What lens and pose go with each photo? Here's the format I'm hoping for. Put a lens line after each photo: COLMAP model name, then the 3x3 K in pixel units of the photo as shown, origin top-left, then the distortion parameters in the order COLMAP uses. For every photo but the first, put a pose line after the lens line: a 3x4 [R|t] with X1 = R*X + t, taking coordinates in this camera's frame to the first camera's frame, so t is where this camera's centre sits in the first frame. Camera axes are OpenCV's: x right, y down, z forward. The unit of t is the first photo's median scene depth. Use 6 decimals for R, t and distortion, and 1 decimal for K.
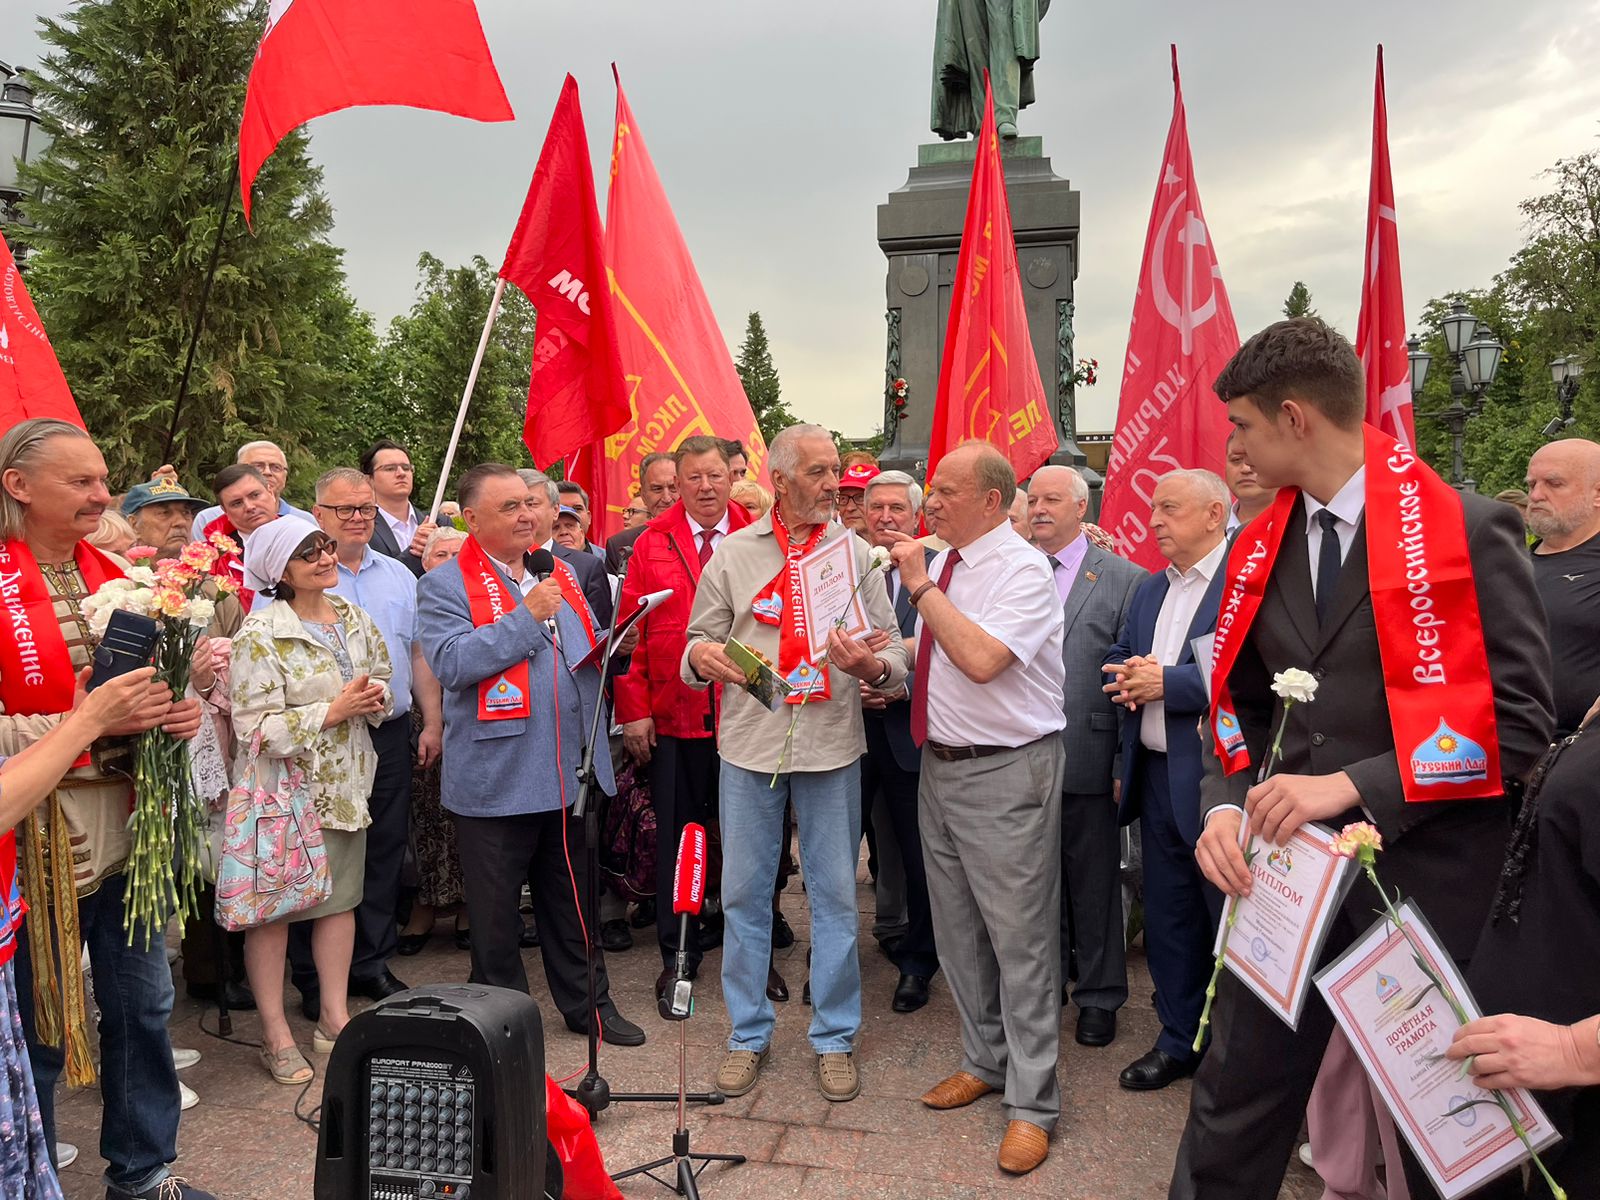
lens RADIAL K [[1202.0, 0, 803.7], [0, 1202.0, 596.6], [0, 0, 1]] dist [0.058729, -0.088902]
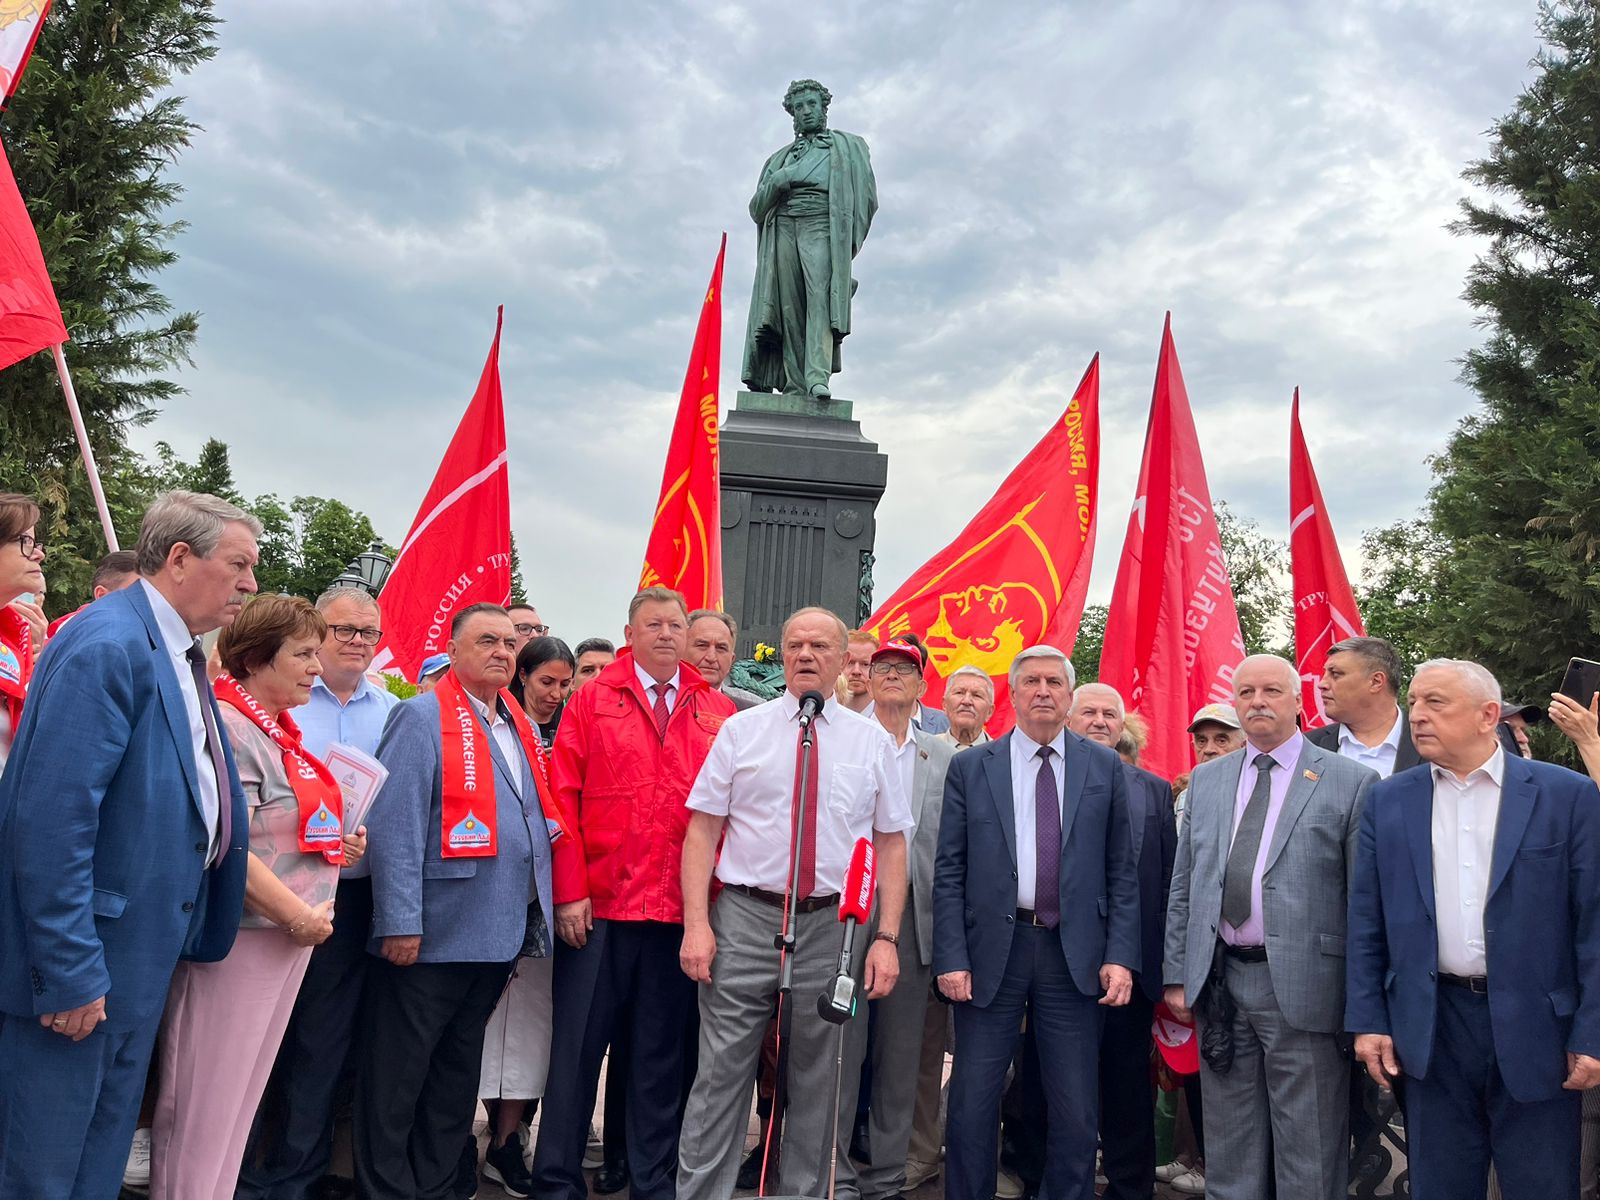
lens RADIAL K [[1202.0, 0, 780.5], [0, 1202.0, 607.6], [0, 0, 1]] dist [0.058729, -0.088902]
pose [[0.963154, 0.117705, 0.241828, -0.101872], [-0.067547, 0.976193, -0.206119, 0.019734], [-0.260332, 0.182190, 0.948174, 0.047417]]
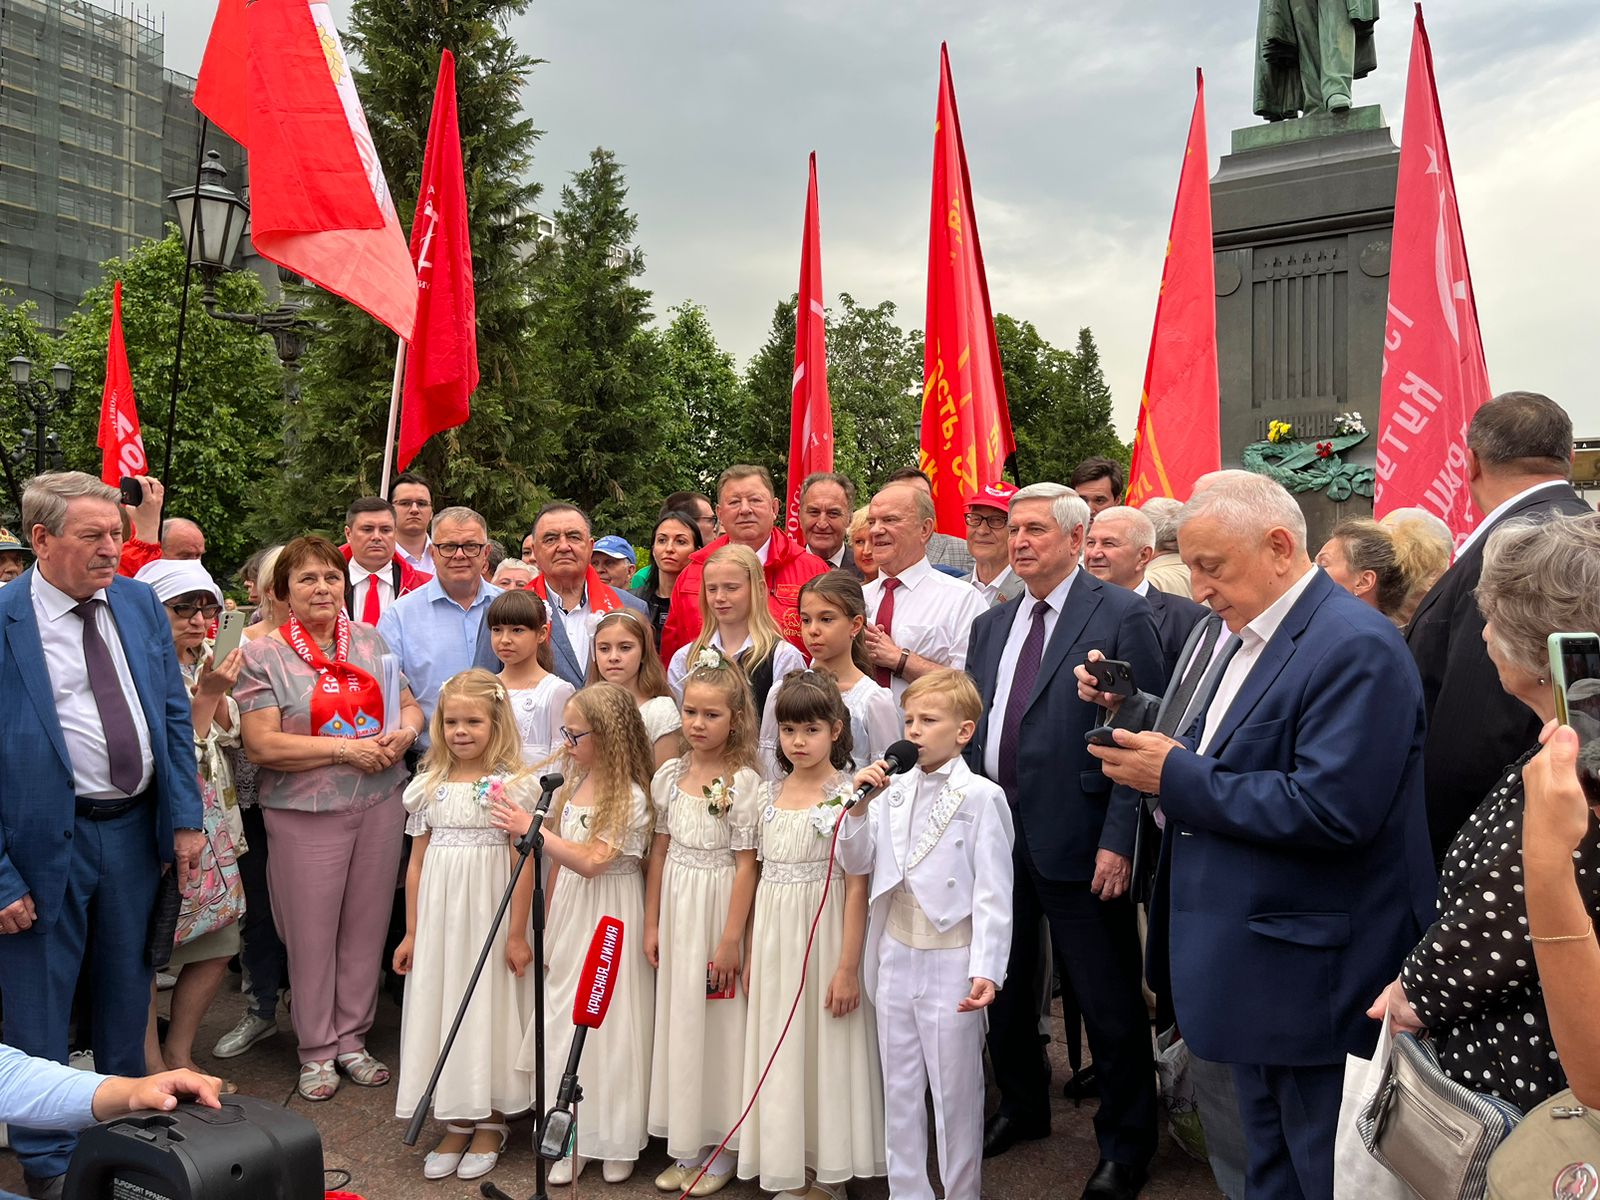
lens RADIAL K [[1202.0, 0, 835.9], [0, 1202.0, 584.8], [0, 0, 1]] dist [0.058729, -0.088902]
pose [[0.959549, -0.001967, -0.281536, 0.067793], [-0.006666, 0.999537, -0.029702, -0.005521], [0.281464, 0.030377, 0.959091, 0.062627]]
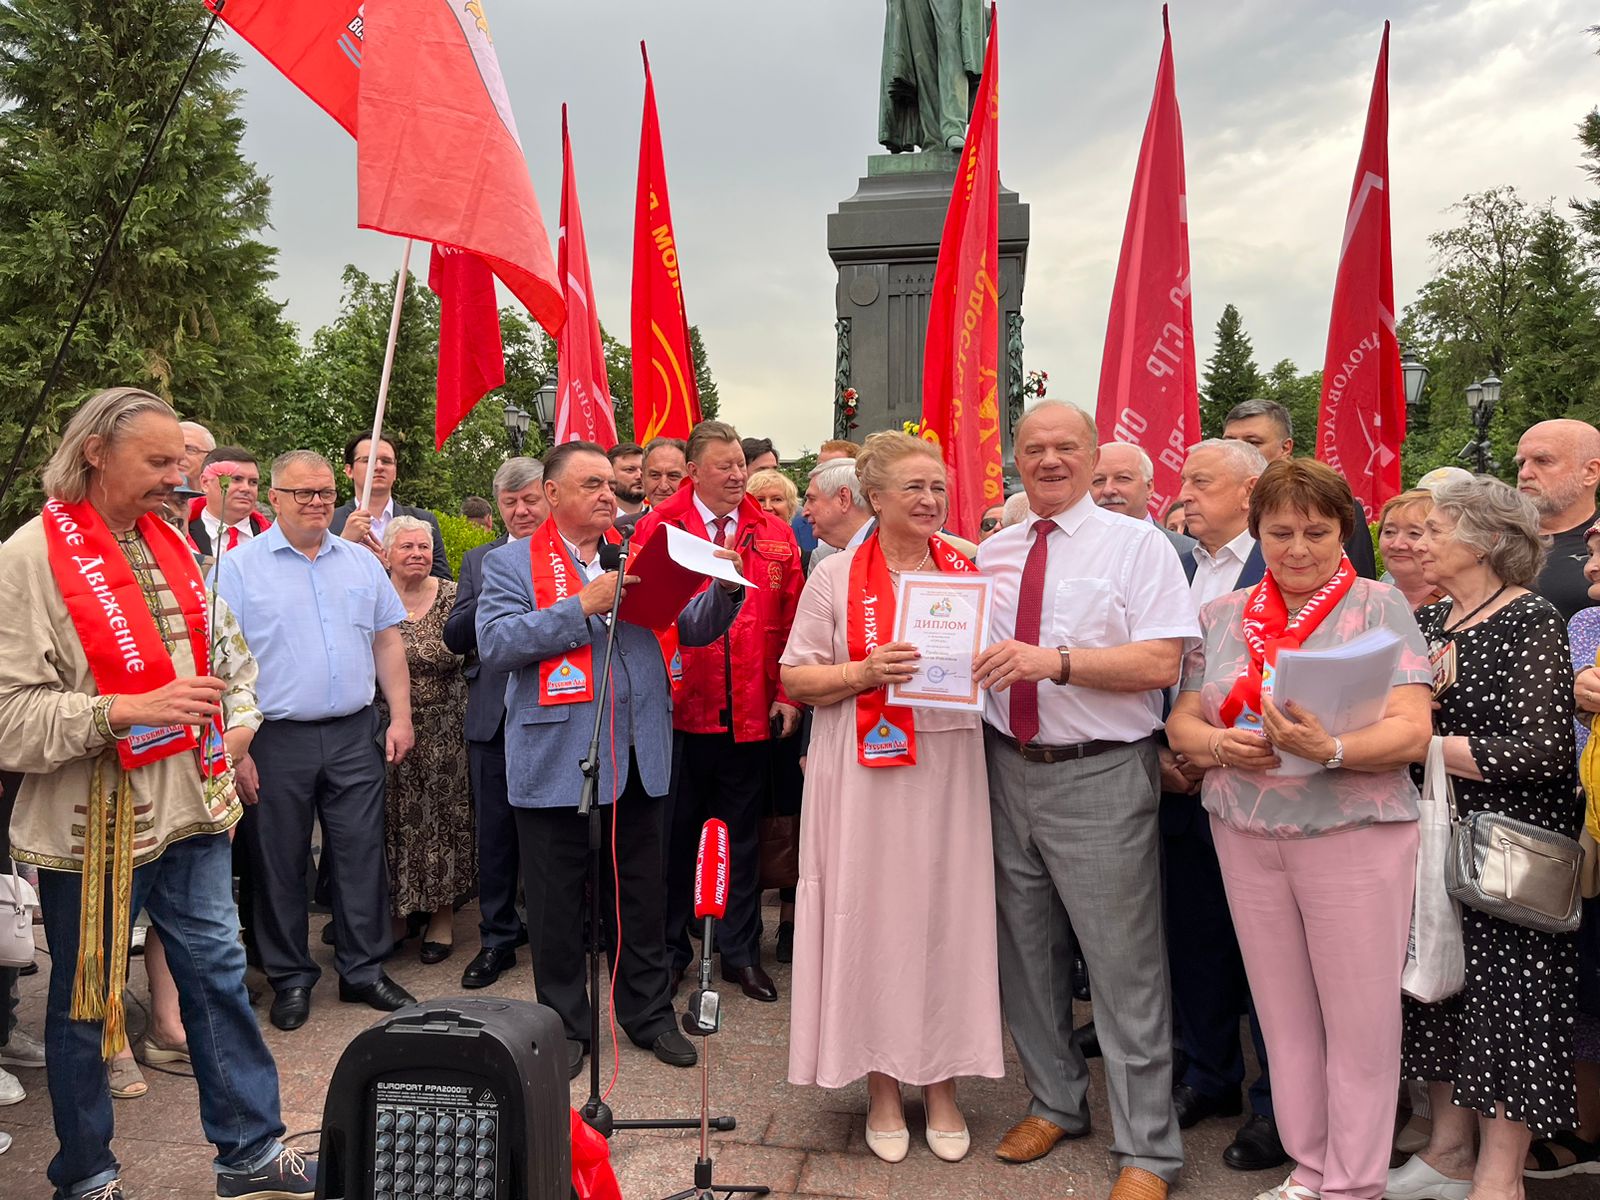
lens RADIAL K [[1202.0, 0, 796.6], [0, 1202.0, 584.4], [0, 0, 1]] dist [0.058729, -0.088902]
pose [[0.998433, 0.003553, 0.055839, -0.019257], [-0.001999, 0.999610, -0.027864, 0.008415], [-0.055916, 0.027709, 0.998051, 0.018619]]
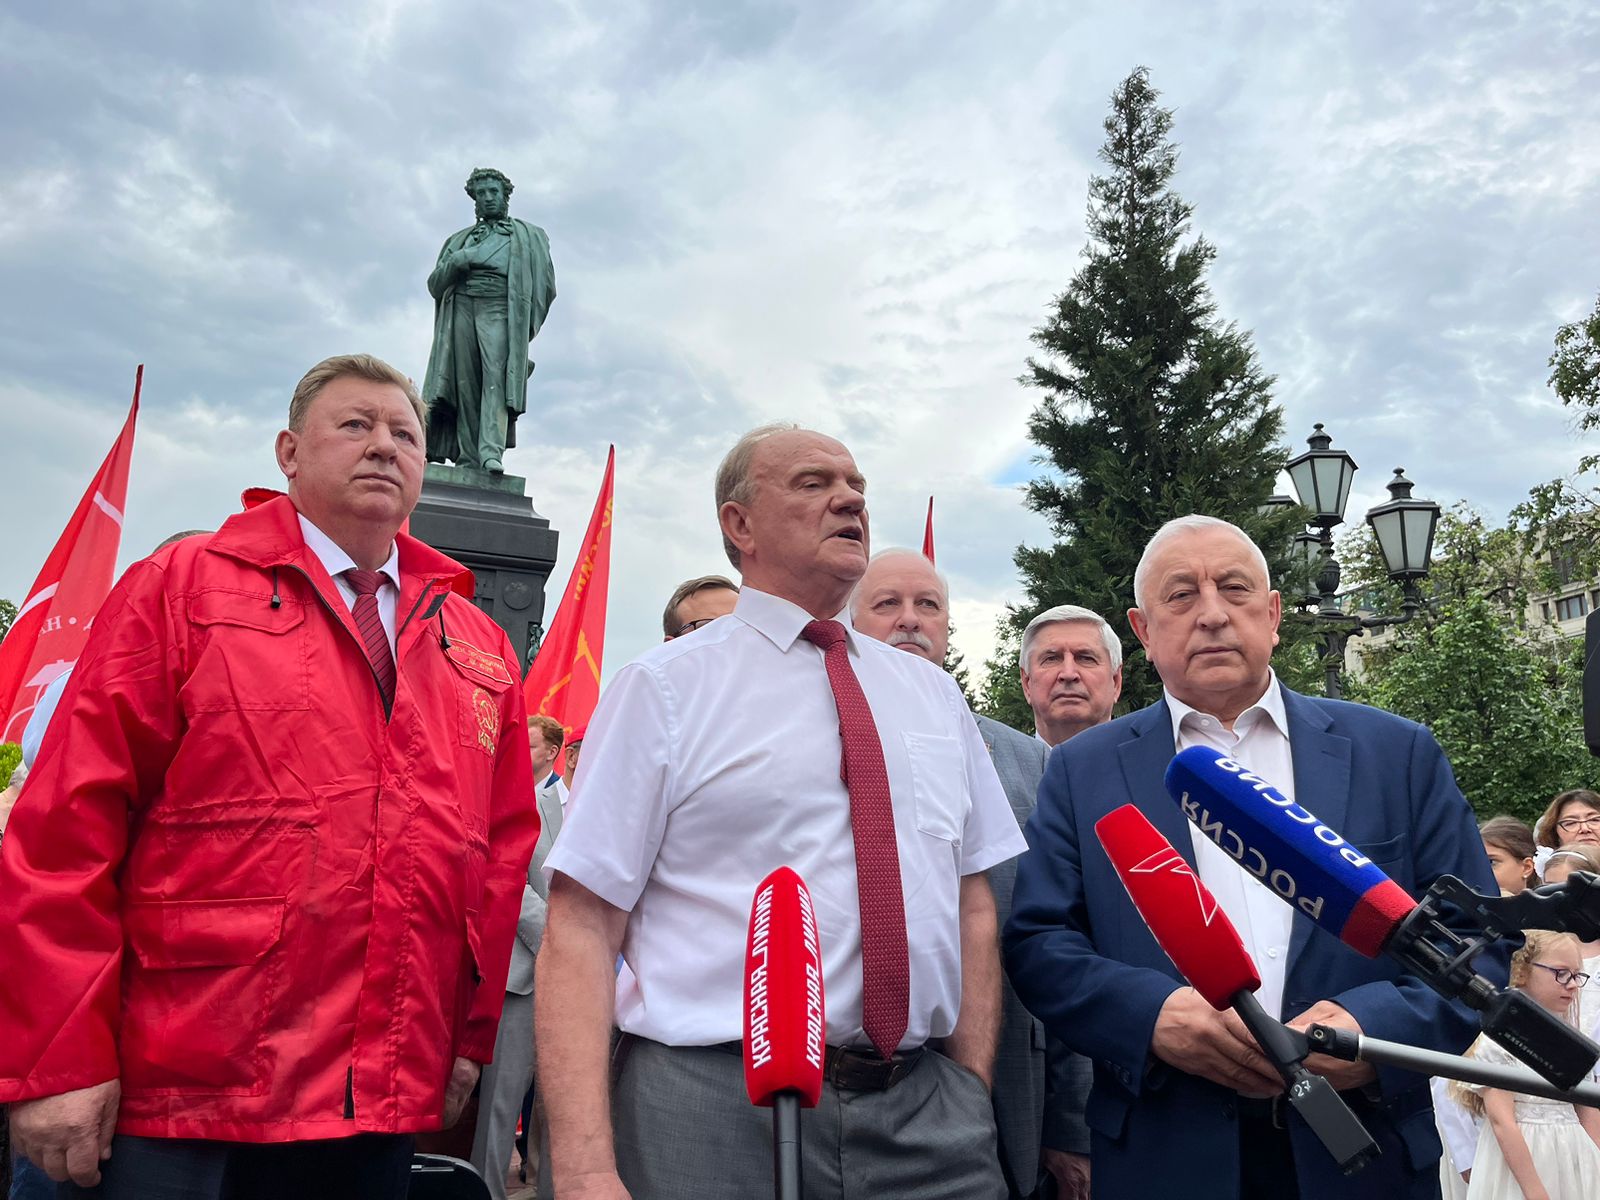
lens RADIAL K [[1202.0, 0, 810.8], [0, 1202.0, 605.9], [0, 0, 1]] dist [0.058729, -0.088902]
pose [[0.853810, 0.163188, 0.494347, -0.109360], [-0.024328, 0.961068, -0.275239, 0.029814], [-0.520017, 0.222975, 0.824539, -0.018314]]
